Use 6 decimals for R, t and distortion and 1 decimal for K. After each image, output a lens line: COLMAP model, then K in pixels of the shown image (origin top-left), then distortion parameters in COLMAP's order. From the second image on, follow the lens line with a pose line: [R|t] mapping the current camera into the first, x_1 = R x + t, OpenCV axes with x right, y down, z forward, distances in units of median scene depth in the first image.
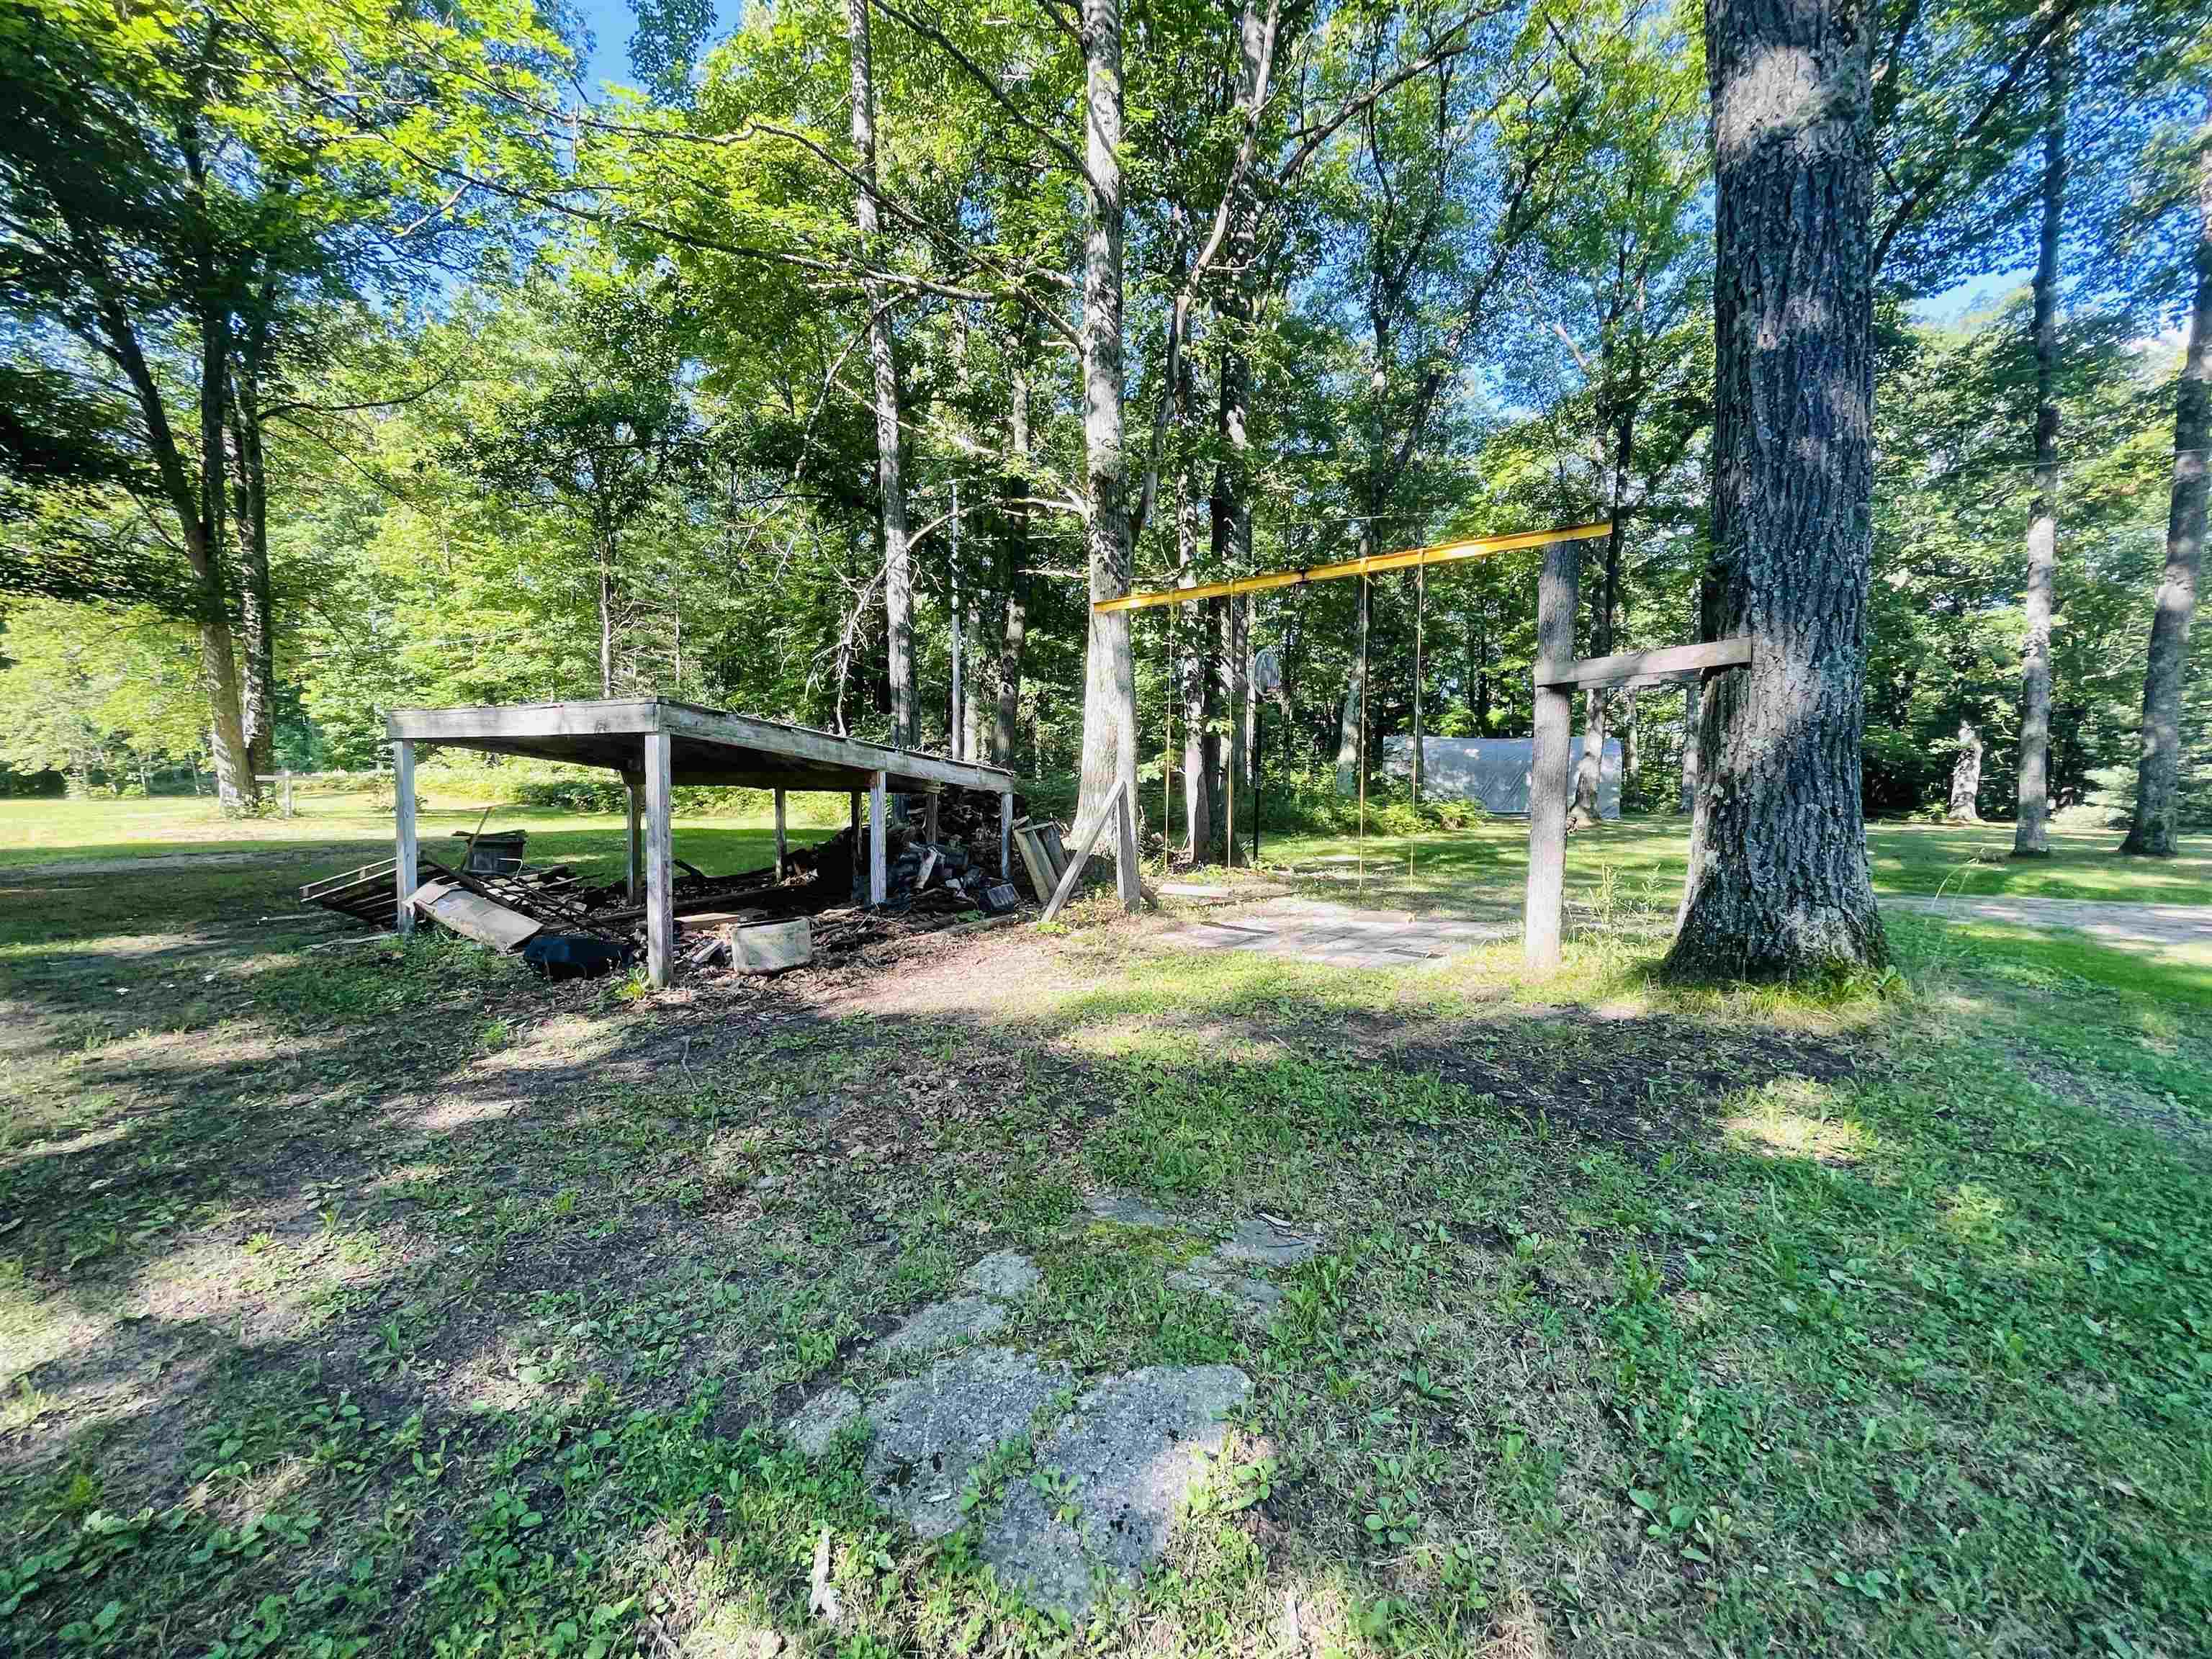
lens RADIAL K [[903.9, 0, 1104.7], [0, 903.9, 823.7], [0, 0, 1]] dist [-0.002985, -0.000432]
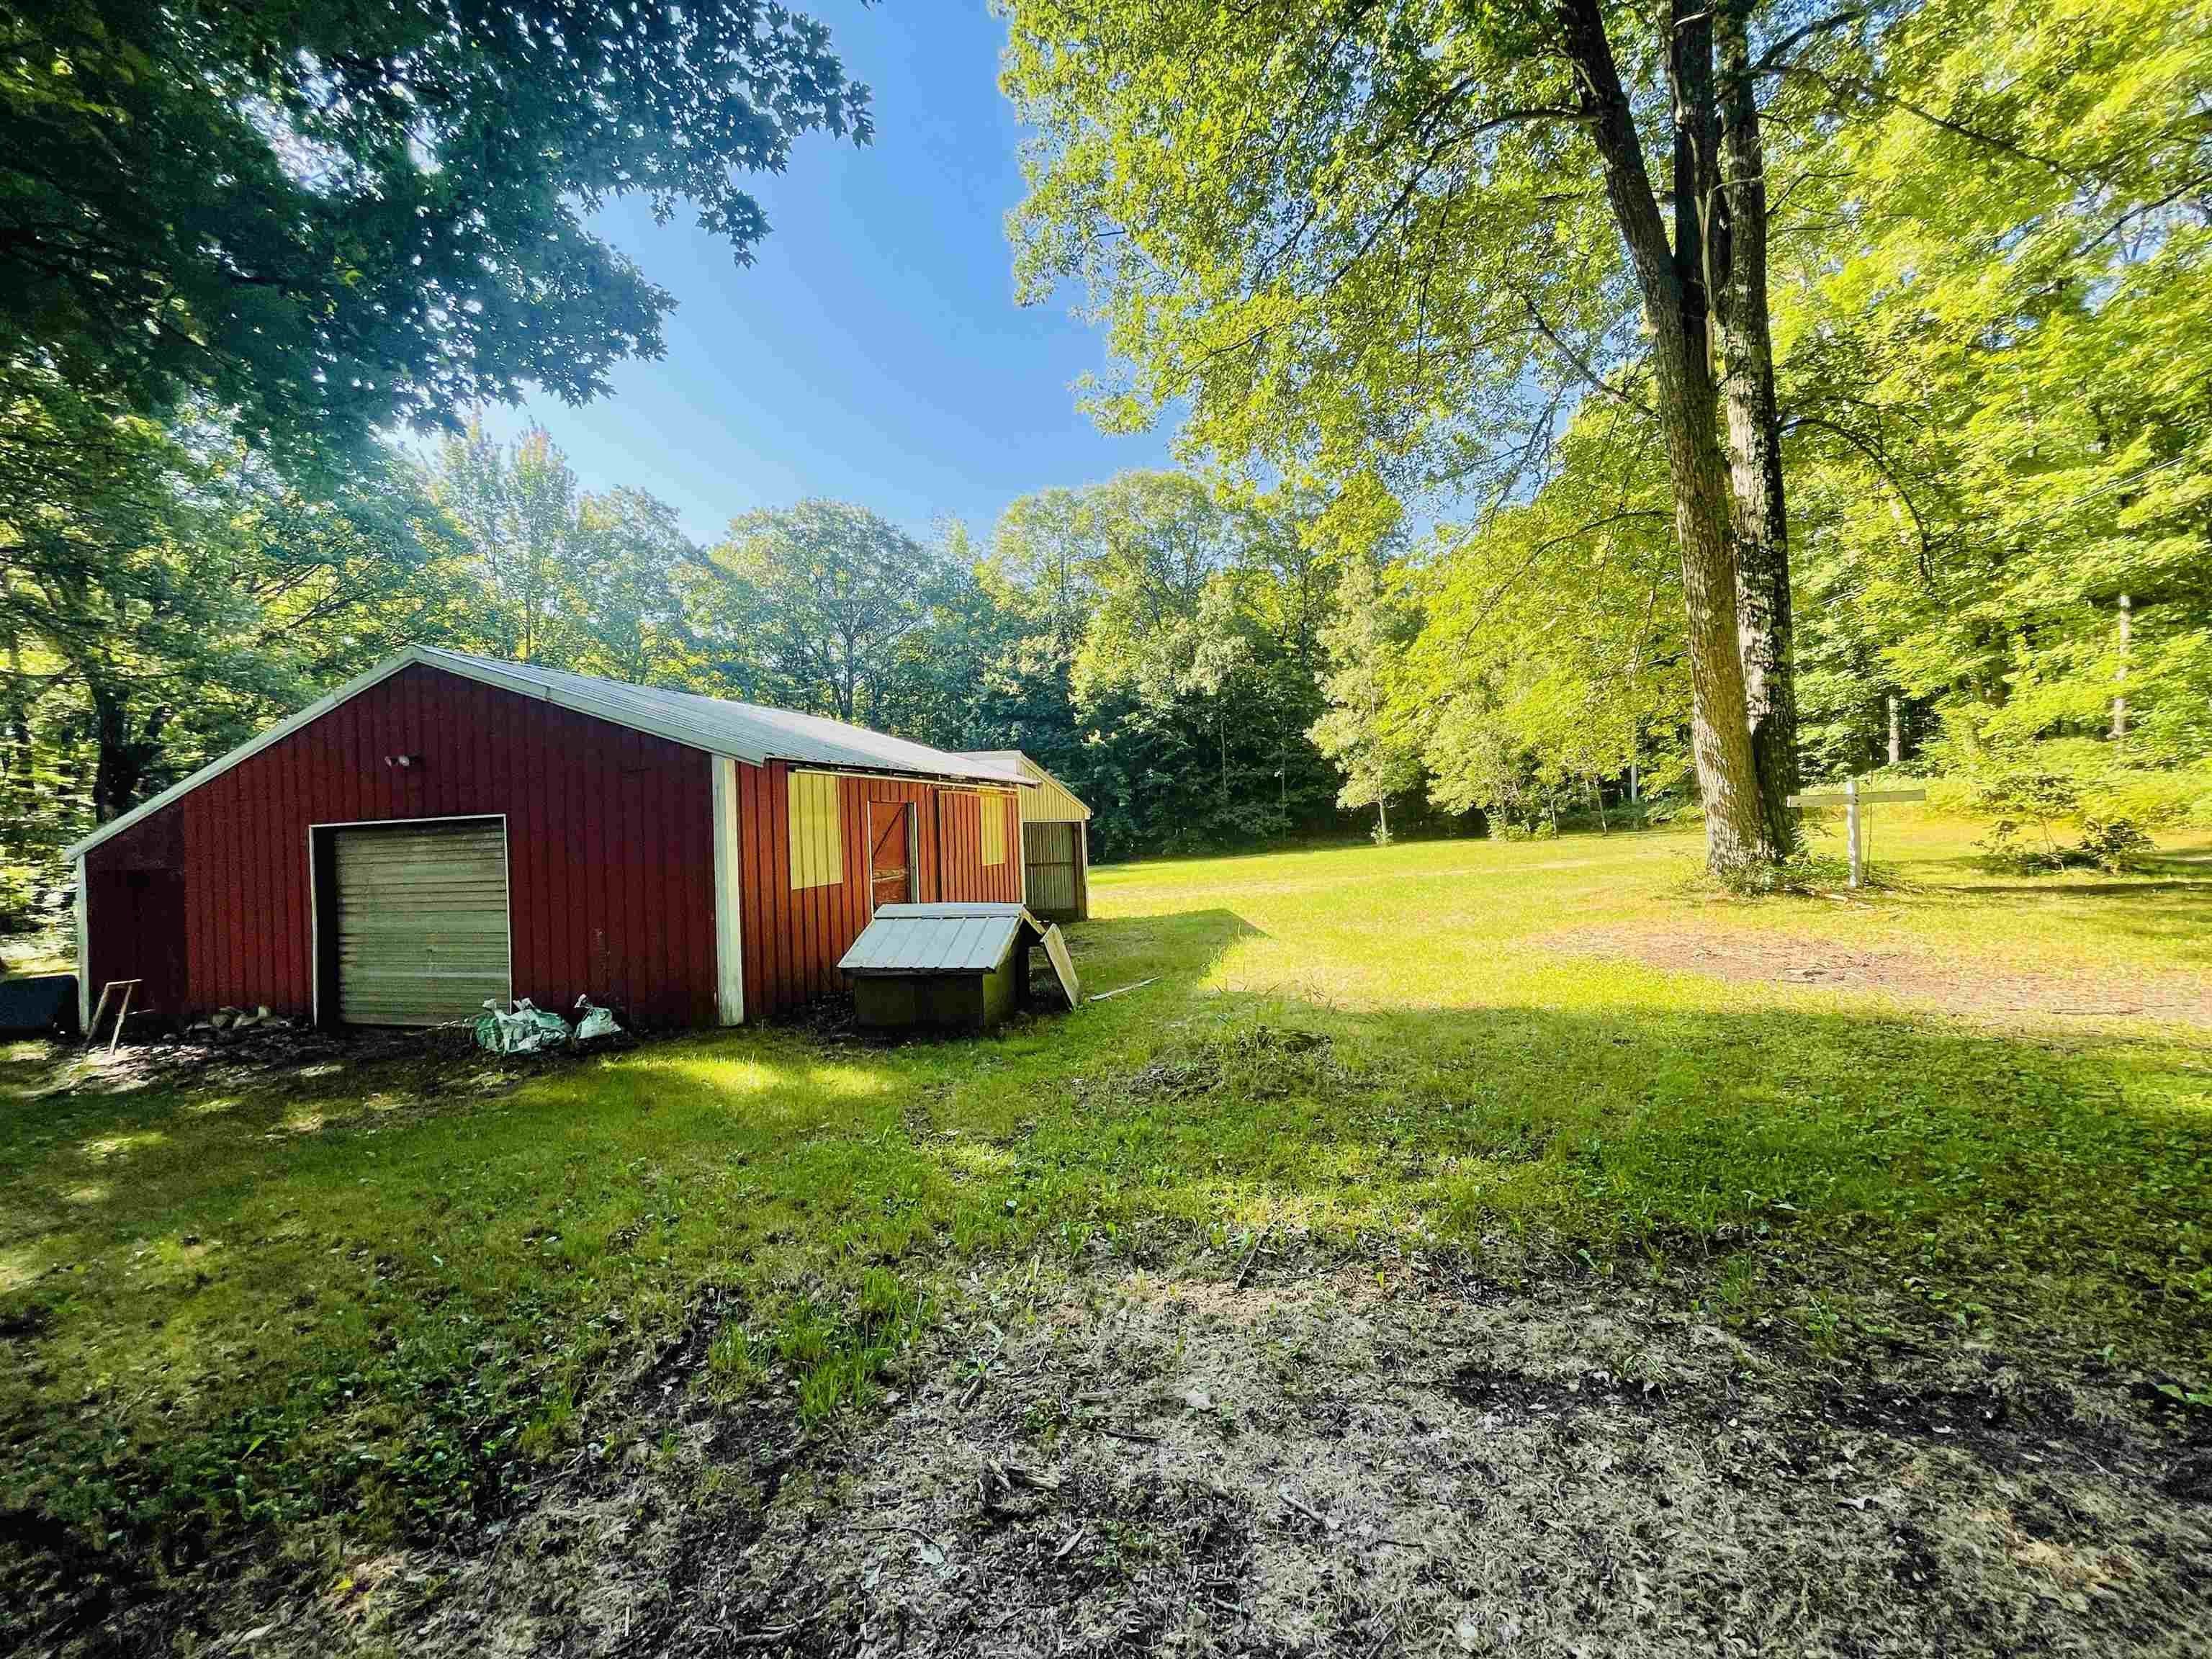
lens RADIAL K [[903.9, 0, 1105.2], [0, 903.9, 821.8], [0, 0, 1]] dist [-0.002985, -0.000432]
pose [[0.304600, -0.029096, -0.952036, -0.425945], [0.001697, 0.999548, -0.030006, -0.019997], [0.952479, 0.007525, 0.304511, 0.373251]]
